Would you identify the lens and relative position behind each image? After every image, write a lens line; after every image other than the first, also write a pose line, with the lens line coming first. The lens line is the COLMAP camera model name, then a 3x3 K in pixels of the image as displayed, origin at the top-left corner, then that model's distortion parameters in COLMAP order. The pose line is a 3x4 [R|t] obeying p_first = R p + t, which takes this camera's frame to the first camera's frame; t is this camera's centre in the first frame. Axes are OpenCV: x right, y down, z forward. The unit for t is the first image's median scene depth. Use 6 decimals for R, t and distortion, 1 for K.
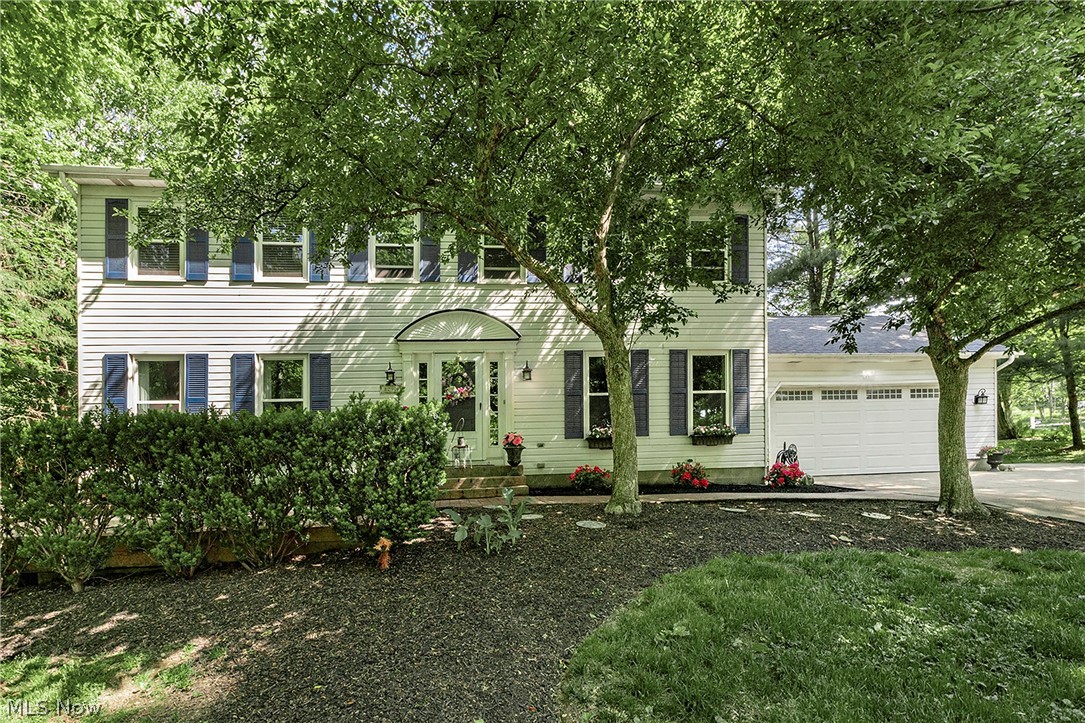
lens RADIAL K [[517.1, 0, 194.6], [0, 517.1, 429.0], [0, 0, 1]] dist [0.000265, -0.001207]
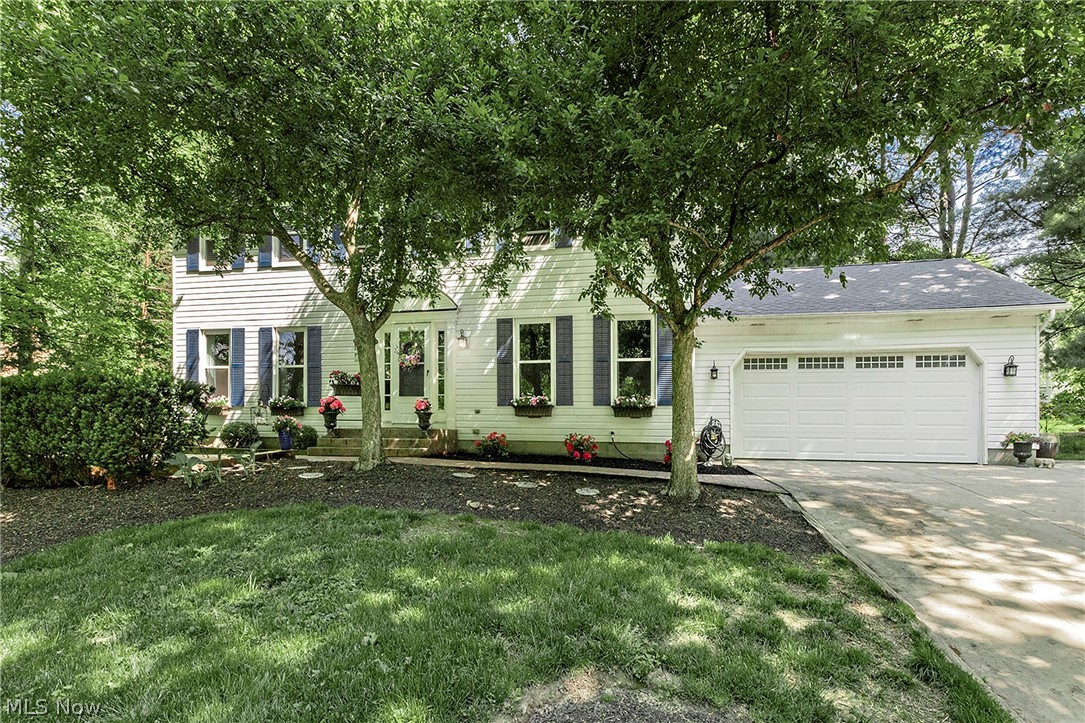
lens RADIAL K [[482.1, 0, 529.0], [0, 482.1, 388.2], [0, 0, 1]] dist [-0.001198, -0.000110]
pose [[0.954238, 0.018616, -0.298468, 1.042922], [-0.016378, 0.999816, 0.009999, -0.025683], [0.298600, -0.004653, 0.954367, 0.116333]]
